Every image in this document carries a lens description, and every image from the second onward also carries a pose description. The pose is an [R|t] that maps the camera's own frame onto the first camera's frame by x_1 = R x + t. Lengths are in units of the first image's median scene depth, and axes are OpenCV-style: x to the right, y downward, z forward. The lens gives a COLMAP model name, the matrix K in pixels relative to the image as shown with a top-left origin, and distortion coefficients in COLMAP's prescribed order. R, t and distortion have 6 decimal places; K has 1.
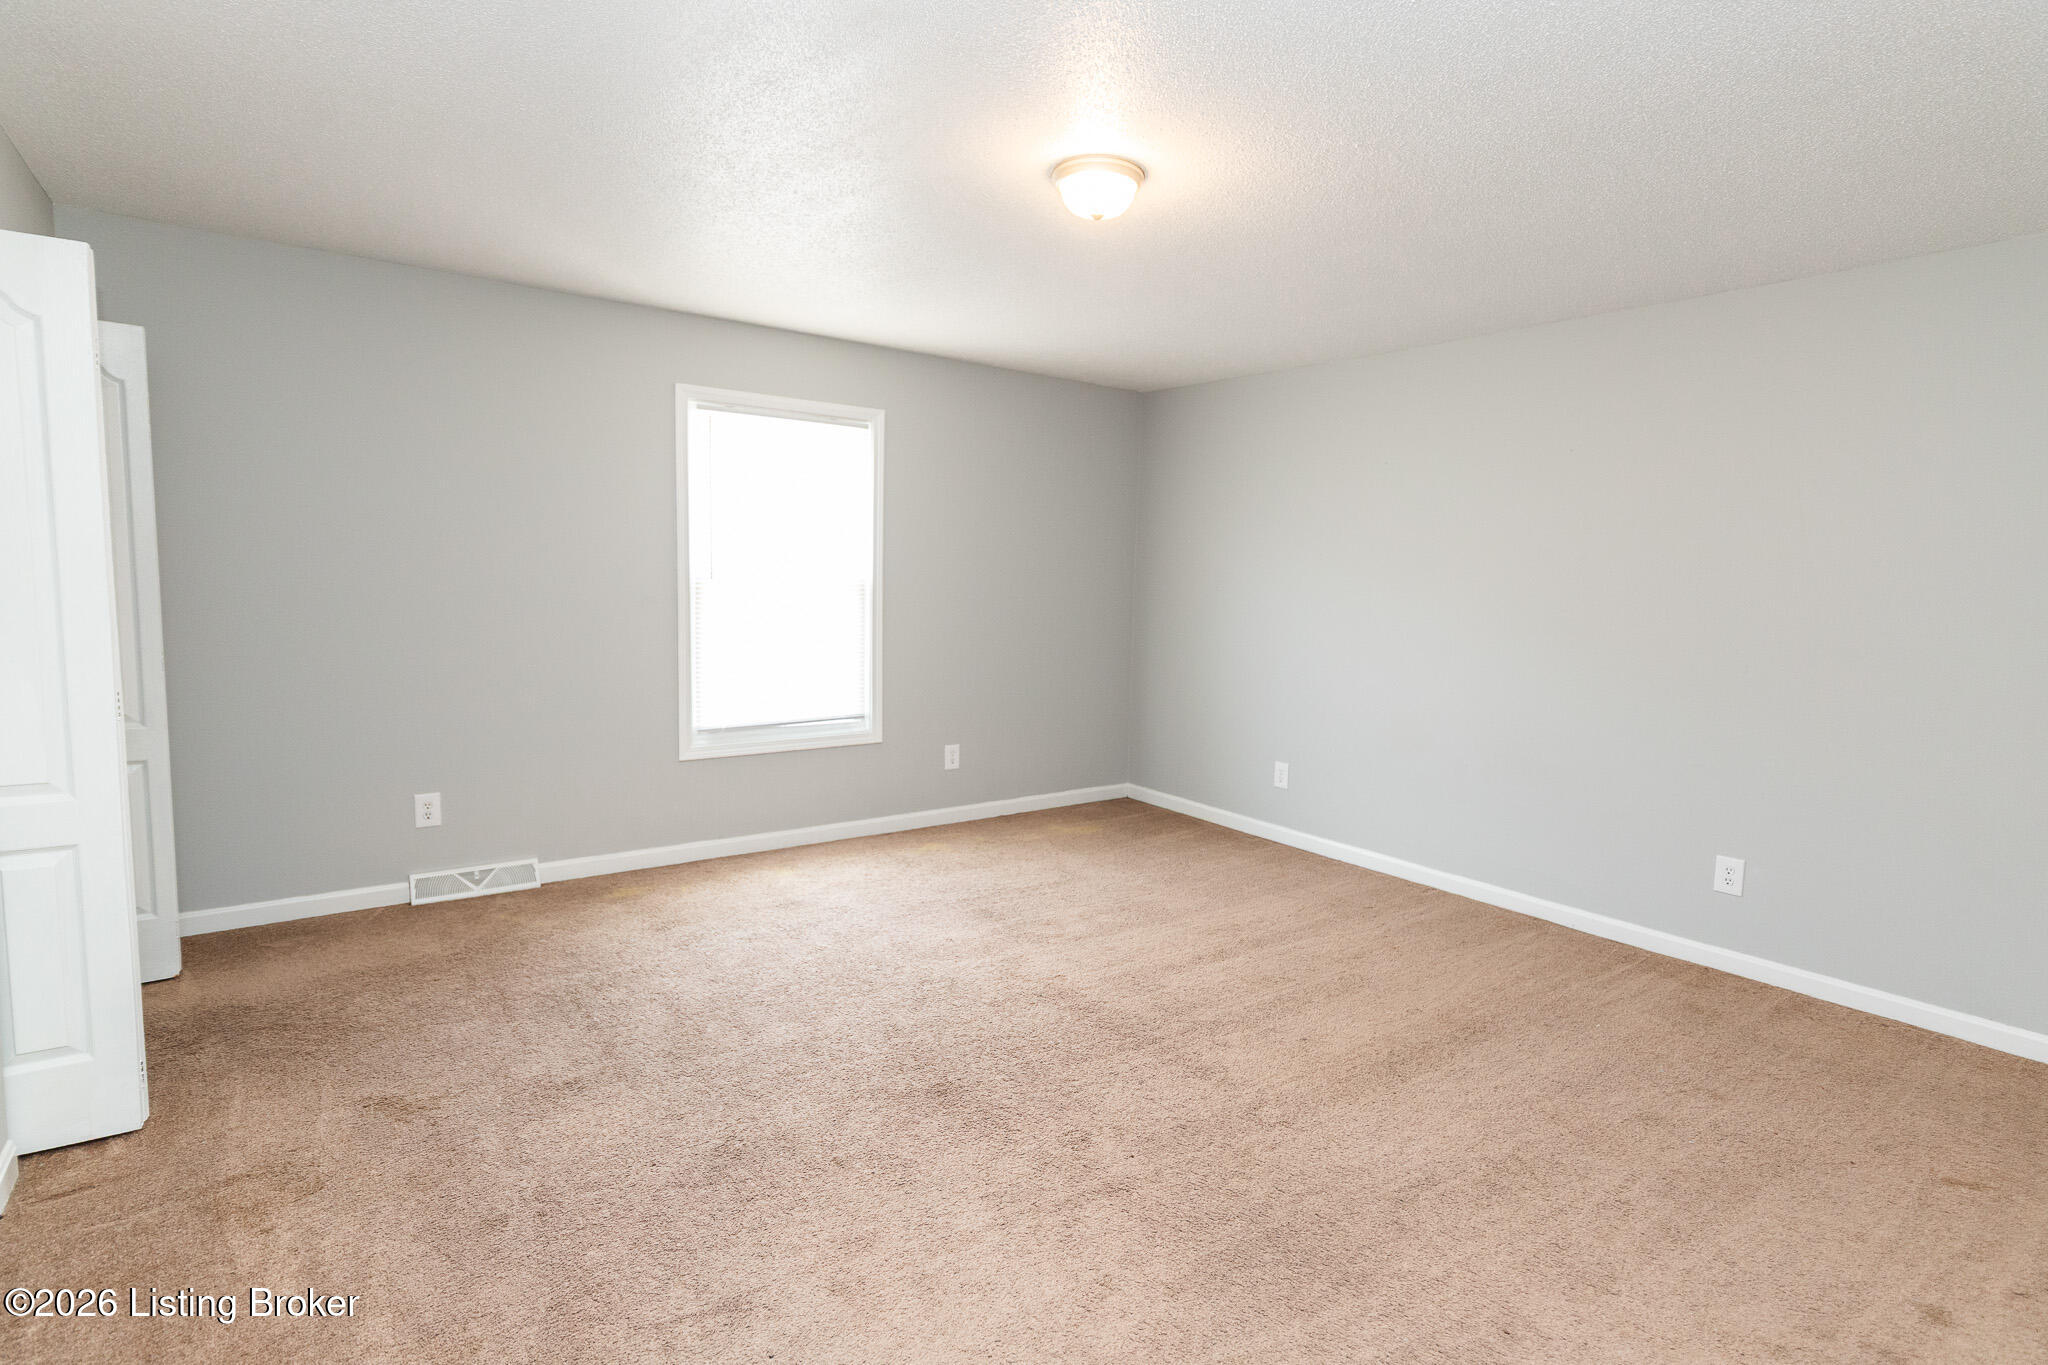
lens RADIAL K [[979.4, 0, 1029.5], [0, 979.4, 671.4], [0, 0, 1]] dist [-0.002192, -0.000439]
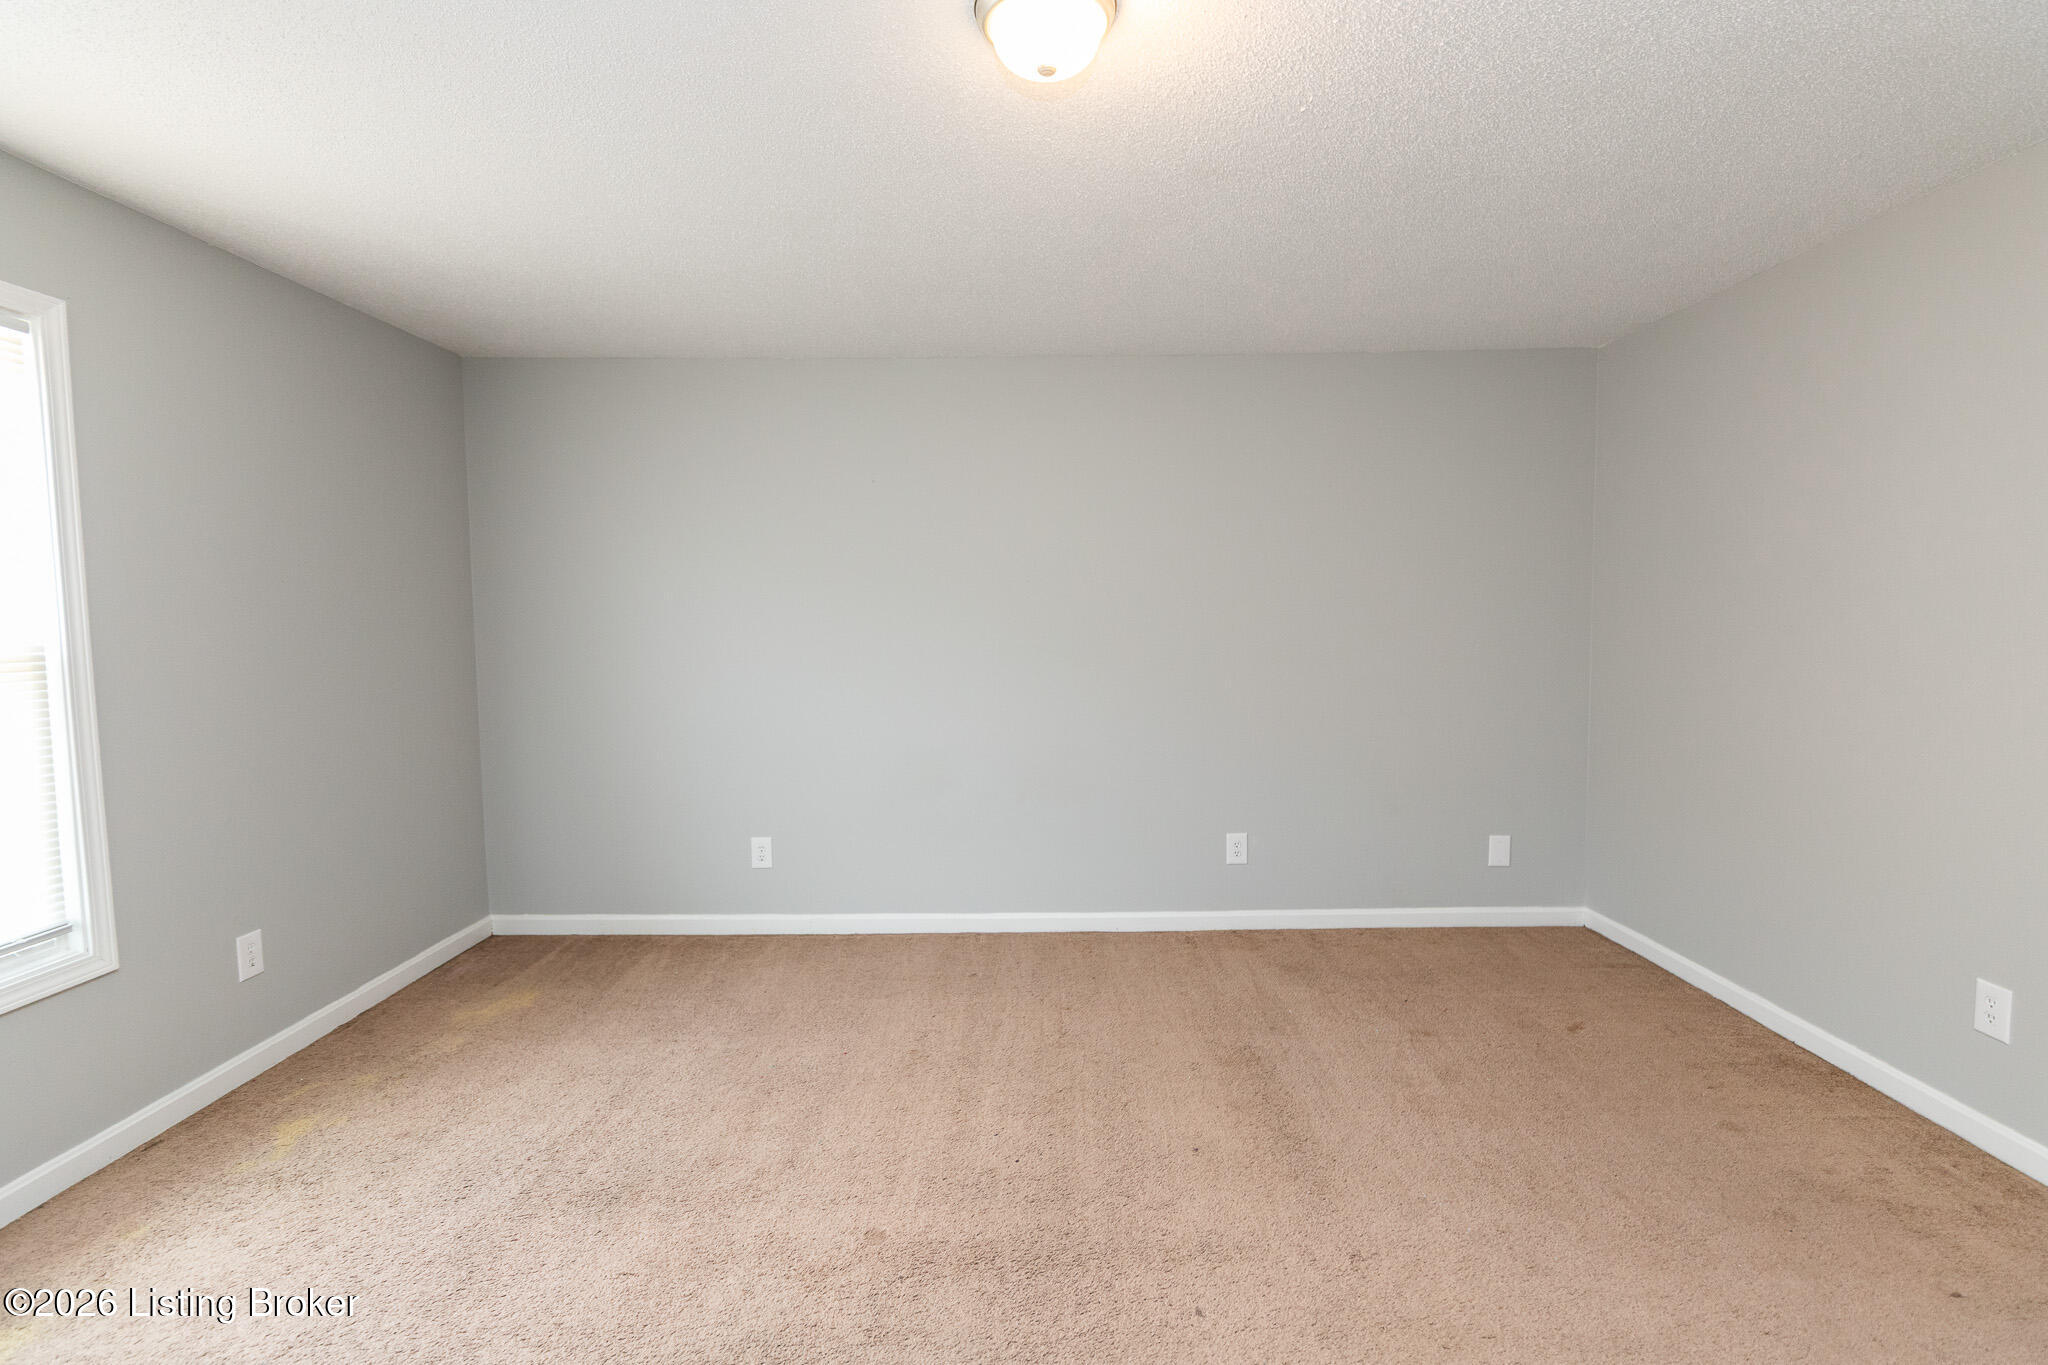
lens RADIAL K [[979.4, 0, 1026.5], [0, 979.4, 672.0], [0, 0, 1]] dist [-0.002192, -0.000439]
pose [[0.604687, -0.081621, 0.792270, -0.255047], [0.104931, 0.994229, 0.022340, -0.040577], [-0.789521, 0.069625, 0.609762, 0.324425]]
